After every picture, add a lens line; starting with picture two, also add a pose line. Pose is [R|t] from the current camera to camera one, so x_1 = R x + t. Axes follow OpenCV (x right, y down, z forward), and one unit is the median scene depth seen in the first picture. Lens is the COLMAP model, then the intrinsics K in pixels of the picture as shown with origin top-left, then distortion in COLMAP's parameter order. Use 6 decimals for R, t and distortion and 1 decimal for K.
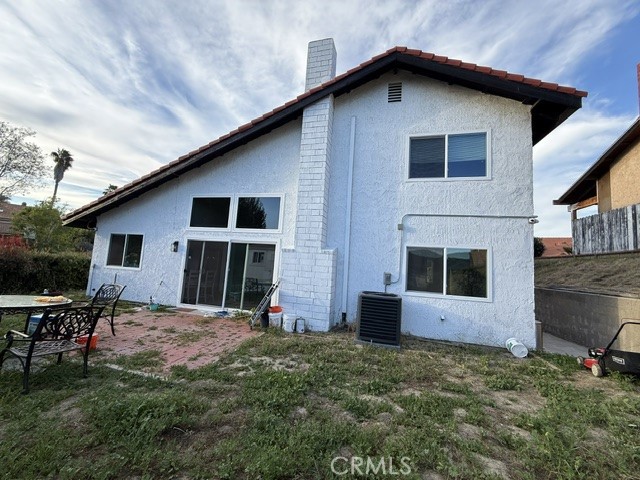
lens RADIAL K [[252.5, 0, 320.0], [0, 252.5, 240.0], [0, 0, 1]] dist [0.001186, 0.000239]
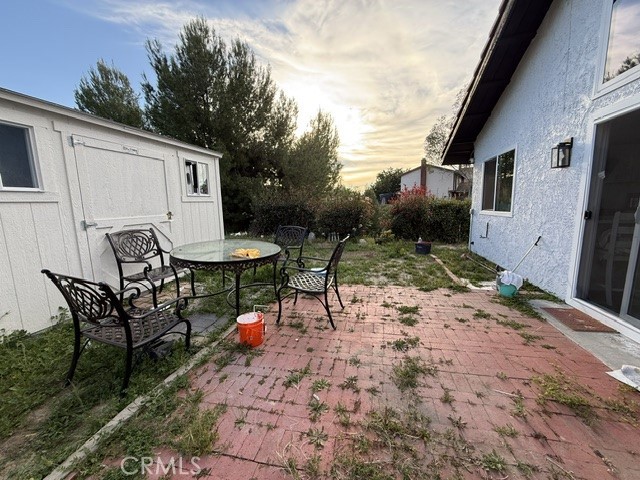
lens RADIAL K [[252.5, 0, 320.0], [0, 252.5, 240.0], [0, 0, 1]] dist [0.001186, 0.000239]
pose [[0.011714, 0.077468, -0.996926, -0.172545], [0.113301, 0.990471, 0.078298, 0.085813], [0.993492, -0.113870, 0.002825, 0.610800]]
